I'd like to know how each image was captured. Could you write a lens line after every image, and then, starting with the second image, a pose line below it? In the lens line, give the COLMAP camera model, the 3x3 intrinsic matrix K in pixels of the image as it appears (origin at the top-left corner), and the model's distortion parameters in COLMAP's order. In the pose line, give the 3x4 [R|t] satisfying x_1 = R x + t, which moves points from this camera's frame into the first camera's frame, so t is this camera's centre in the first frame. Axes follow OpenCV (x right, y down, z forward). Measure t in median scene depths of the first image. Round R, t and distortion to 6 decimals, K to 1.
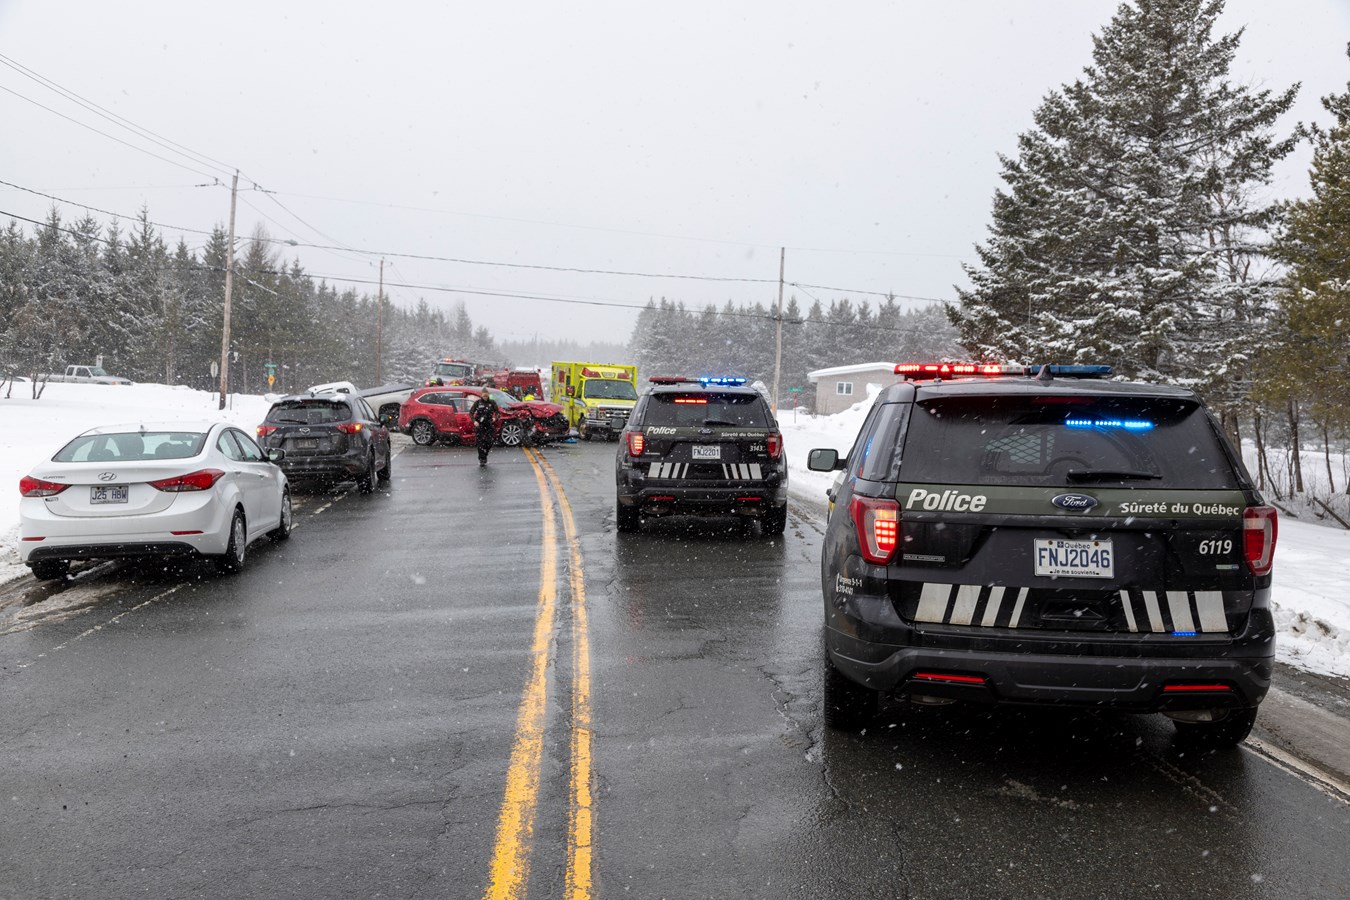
lens RADIAL K [[1168.5, 0, 675.0], [0, 1168.5, 450.0], [0, 0, 1]] dist [-0.001184, -0.001333]
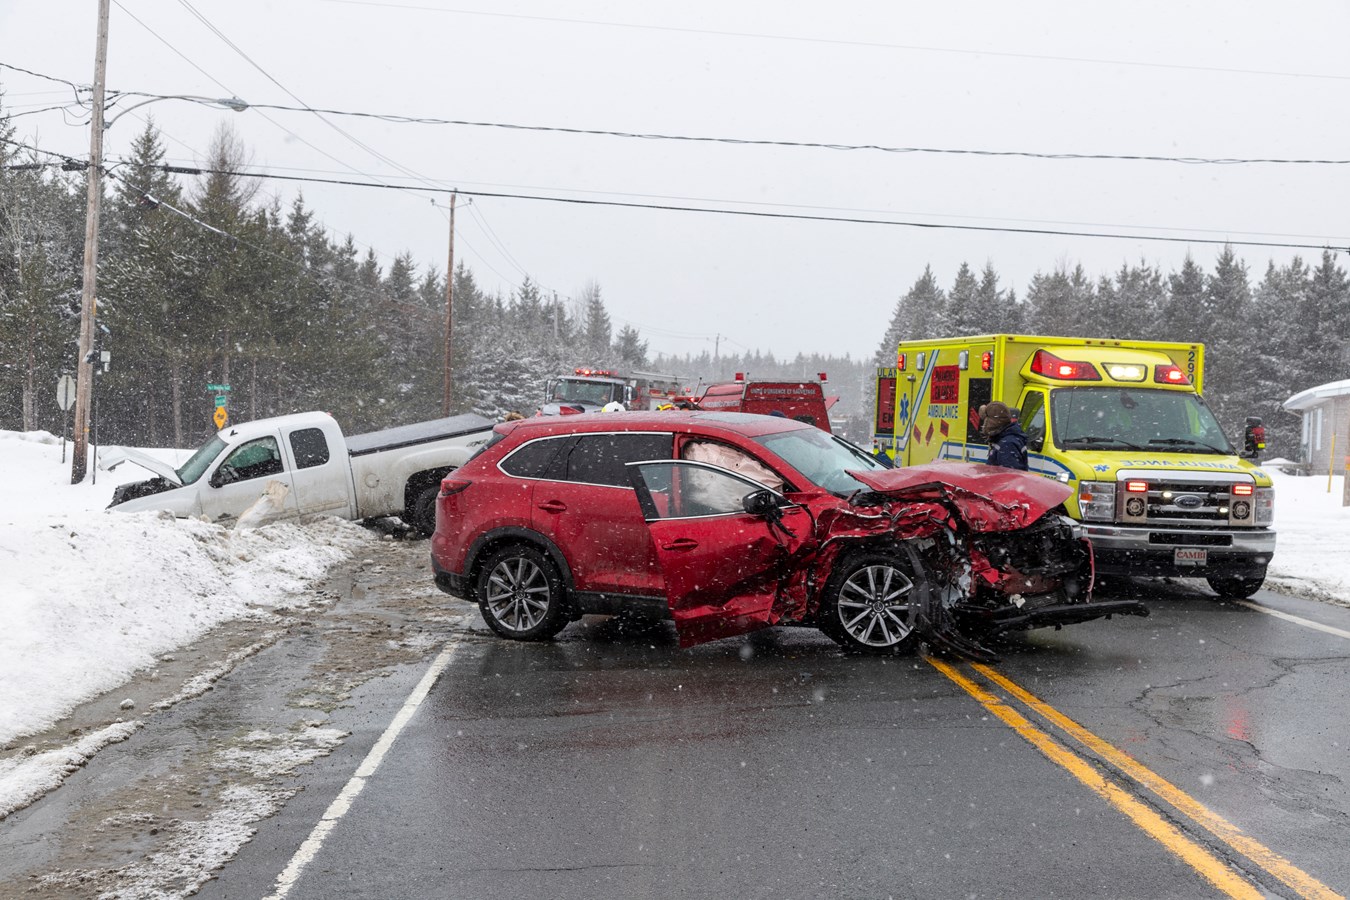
lens RADIAL K [[1825.7, 0, 675.0], [0, 1825.7, 450.0], [0, 0, 1]] dist [0.038024, -0.031426]
pose [[0.991049, -0.011418, -0.133007, -0.039026], [0.005826, 0.999085, -0.042361, -0.008801], [0.133369, 0.041207, 0.990209, 0.184597]]
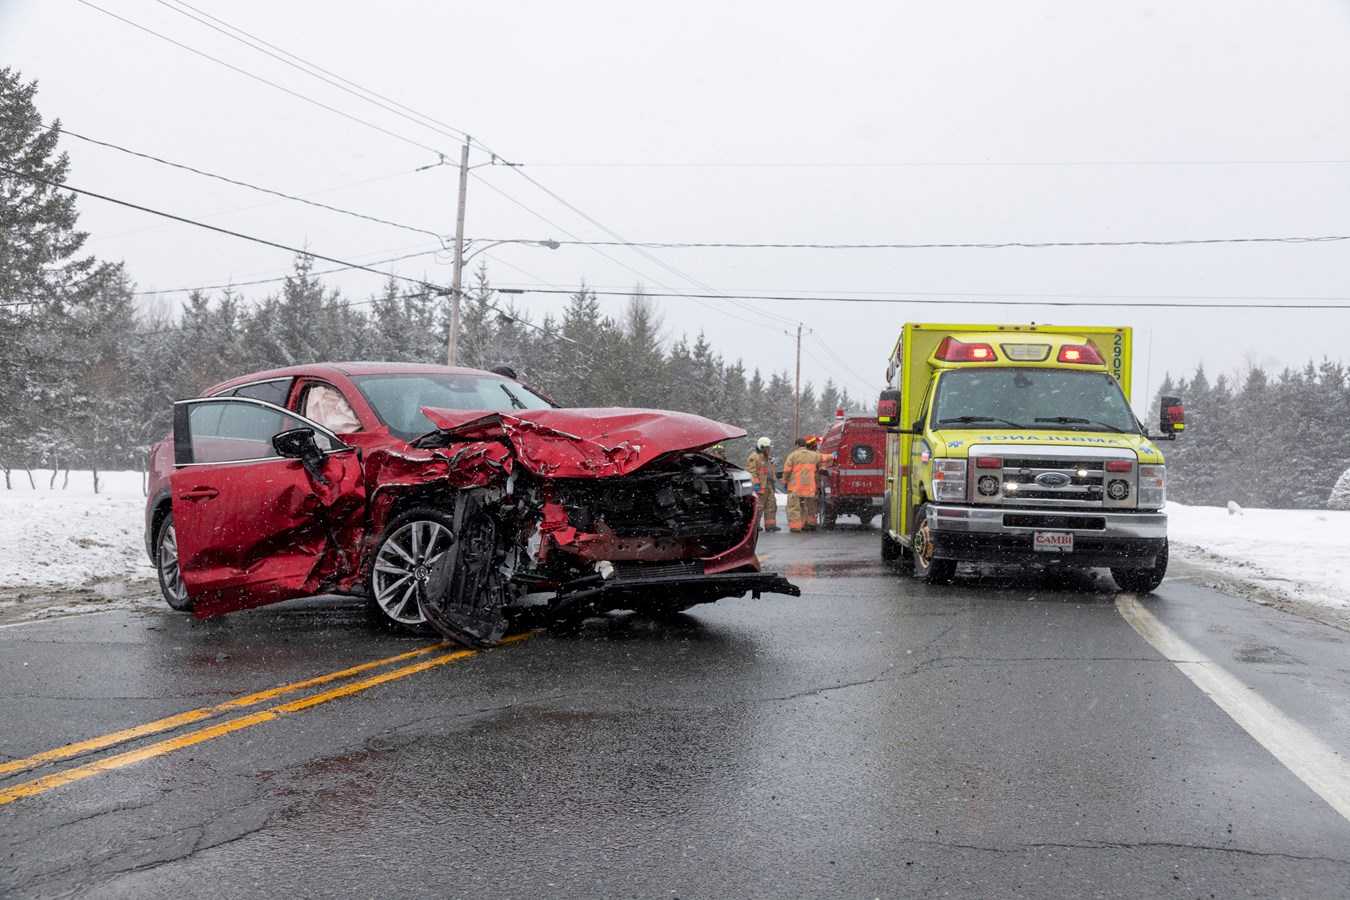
lens RADIAL K [[1168.5, 0, 675.0], [0, 1168.5, 450.0], [0, 0, 1]] dist [-0.001184, -0.001333]
pose [[0.912229, -0.030816, -0.408521, -0.006809], [-0.008267, 0.995579, -0.093560, -0.004542], [0.409598, 0.088725, 0.907941, 0.251771]]
